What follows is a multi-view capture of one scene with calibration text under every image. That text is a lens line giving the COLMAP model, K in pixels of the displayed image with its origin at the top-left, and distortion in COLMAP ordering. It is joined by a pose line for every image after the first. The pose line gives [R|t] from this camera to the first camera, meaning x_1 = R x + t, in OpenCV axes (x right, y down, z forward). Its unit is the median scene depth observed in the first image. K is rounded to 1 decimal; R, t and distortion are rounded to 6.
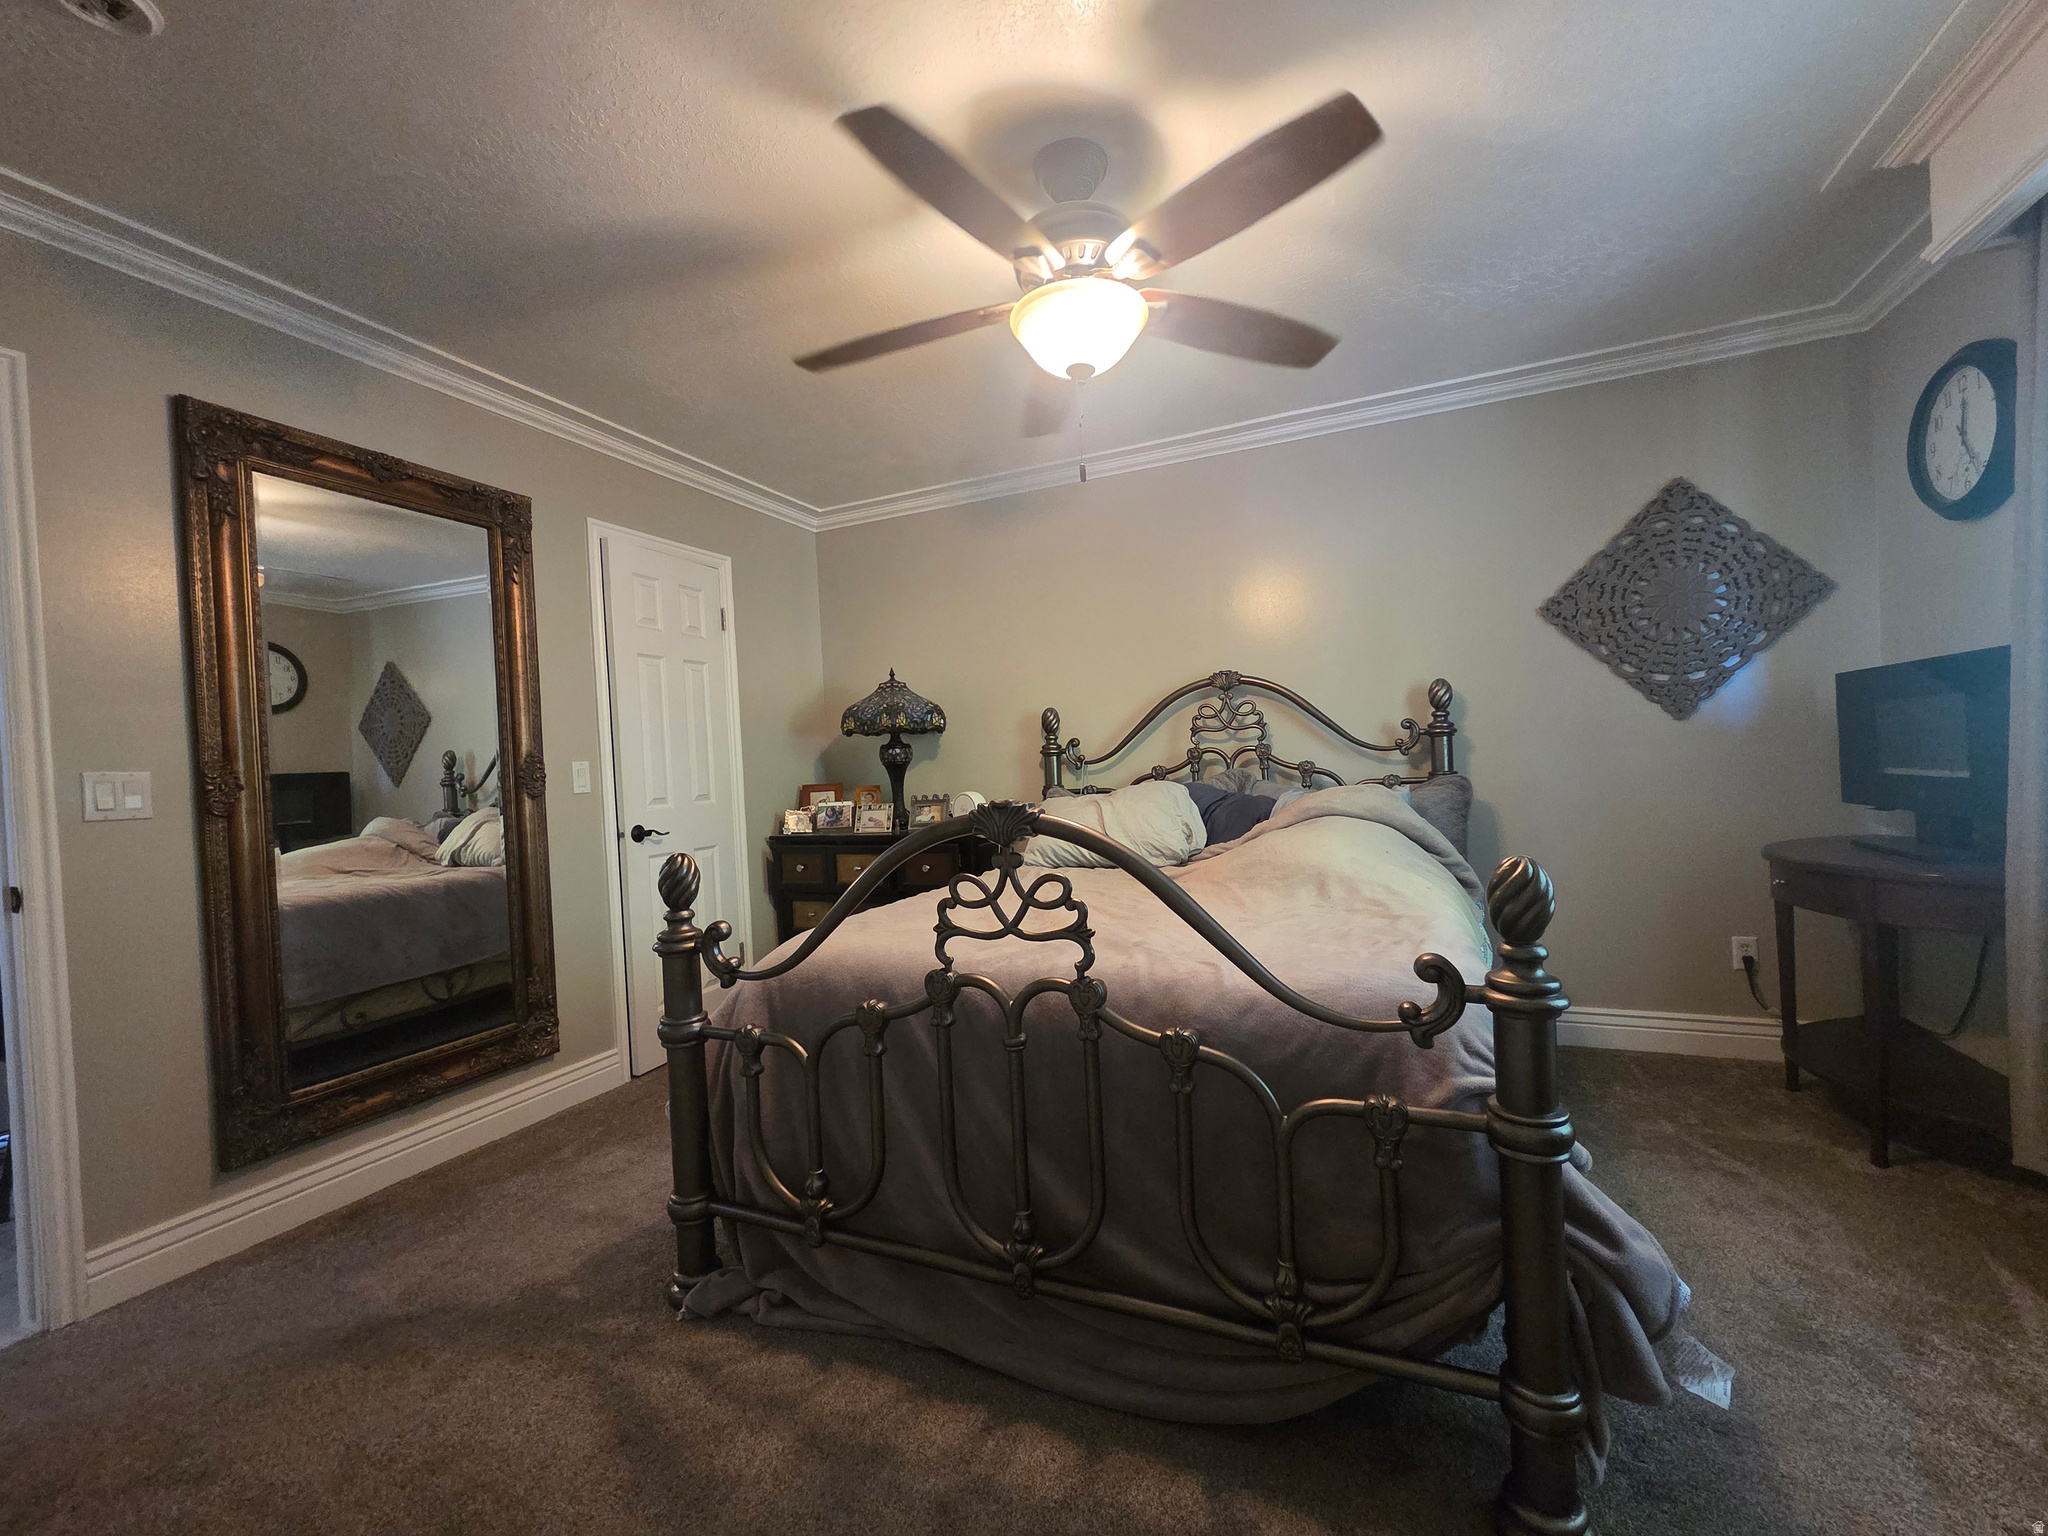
lens RADIAL K [[834.7, 0, 1024.4], [0, 834.7, 772.6], [0, 0, 1]] dist [0.004620, -0.000272]
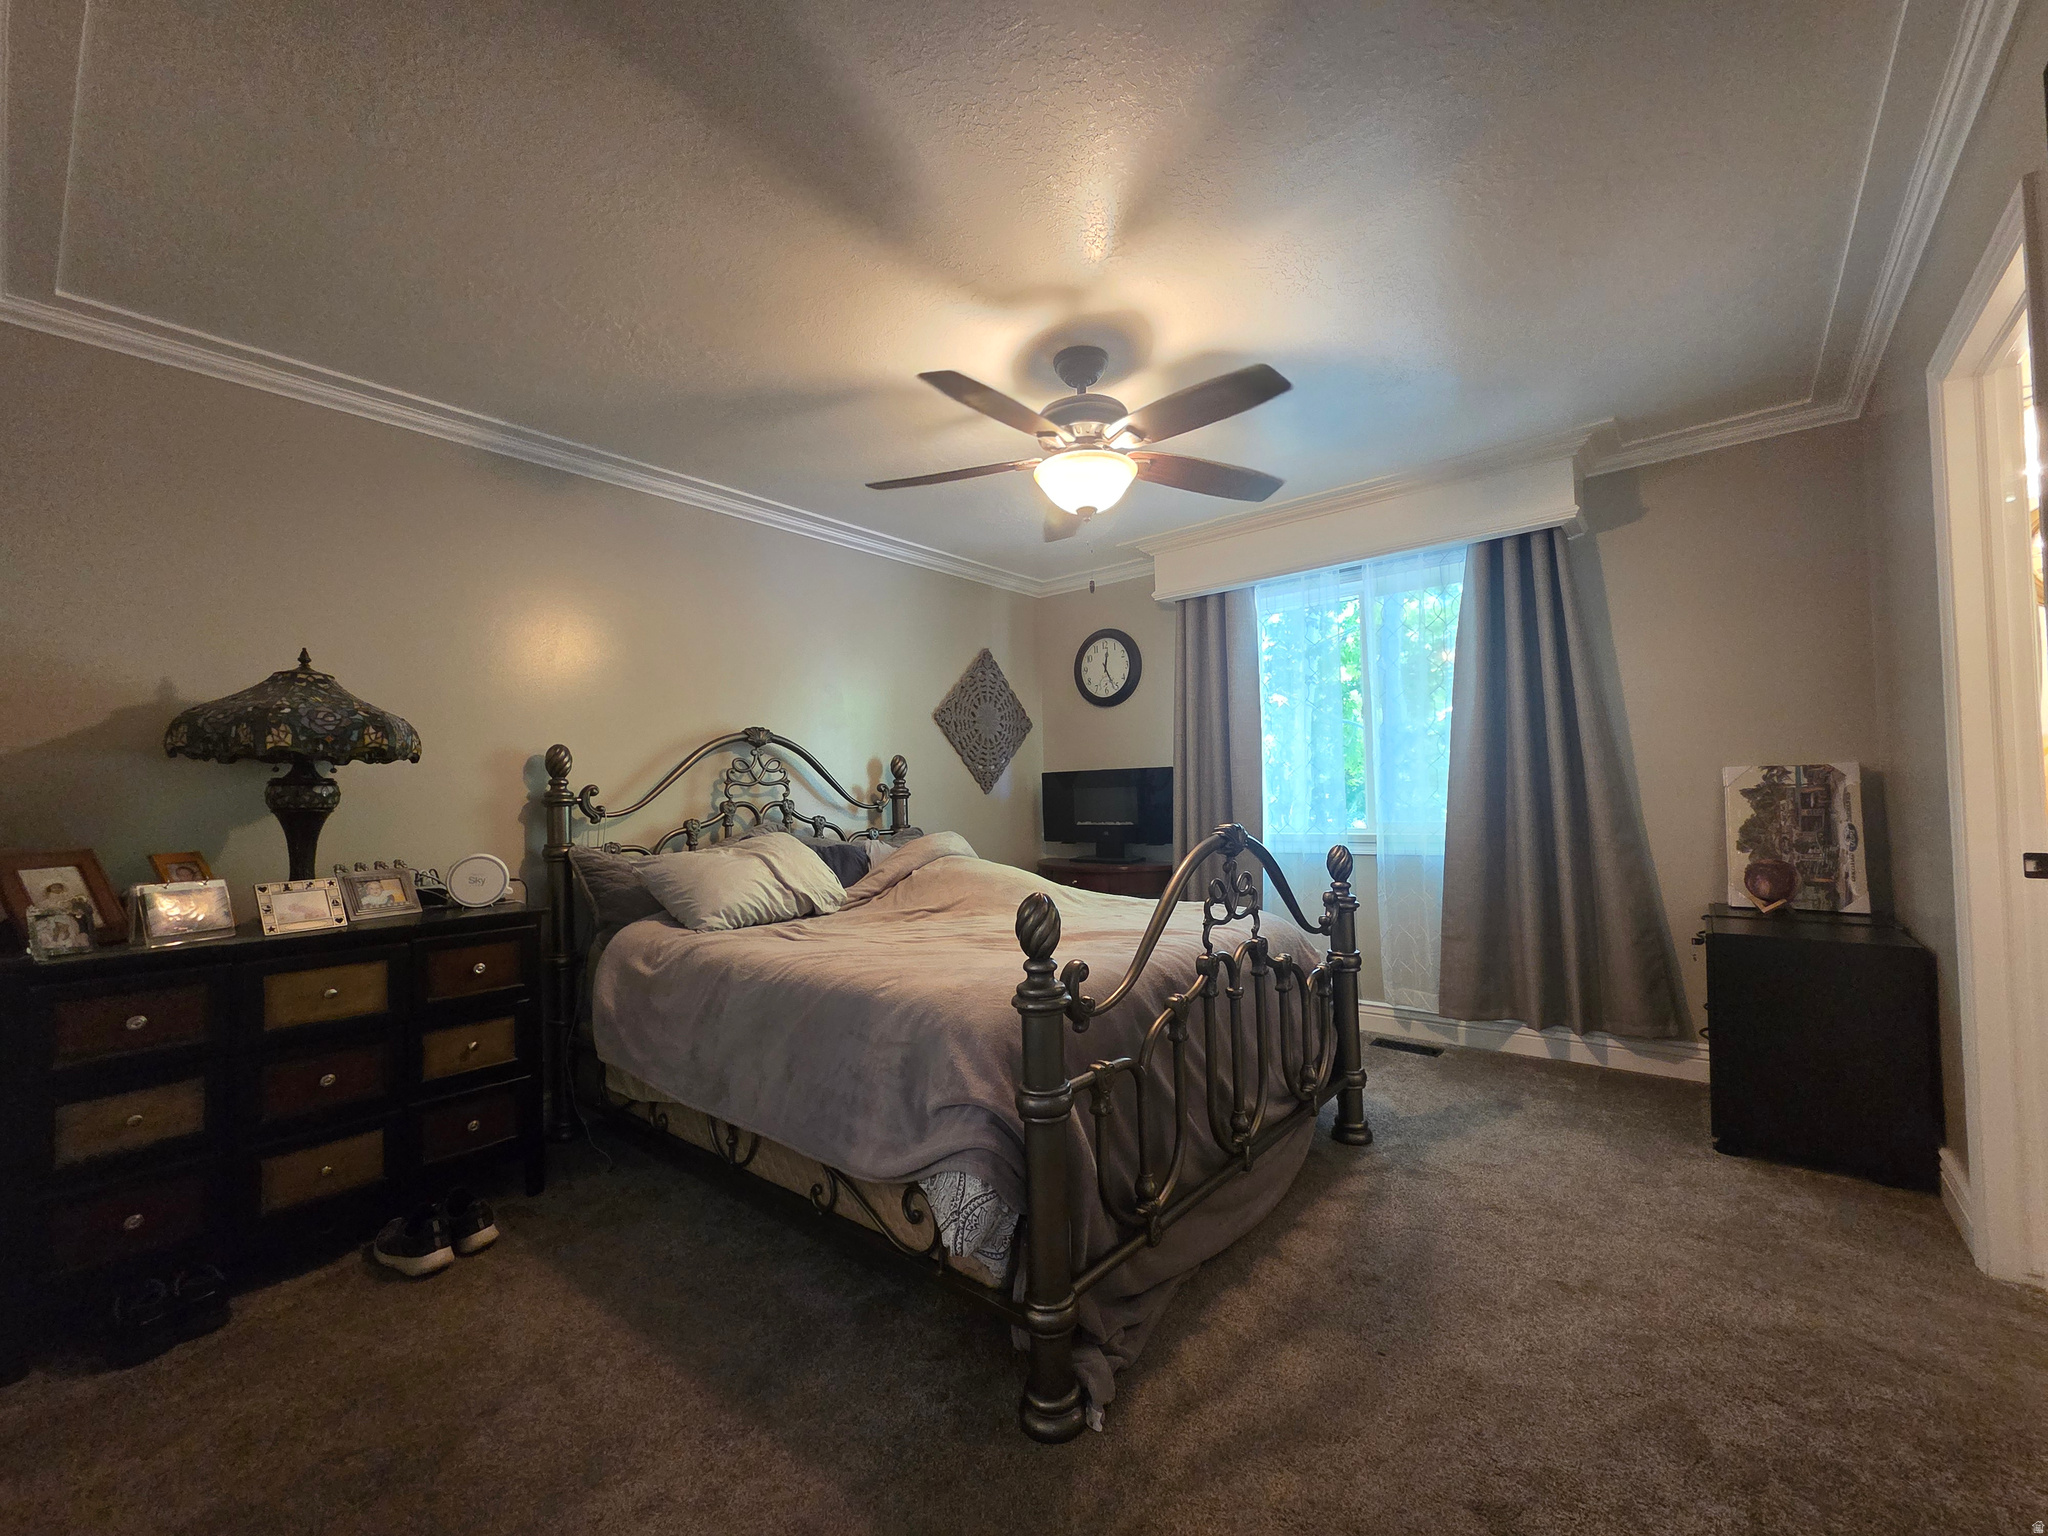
lens RADIAL K [[834.7, 0, 1027.3], [0, 834.7, 765.5], [0, 0, 1]] dist [0.004620, -0.000272]
pose [[0.277726, 0.076539, 0.957606, -0.711957], [0.019437, 0.996169, -0.085258, 0.021335], [-0.960464, 0.042291, 0.275175, 0.433321]]
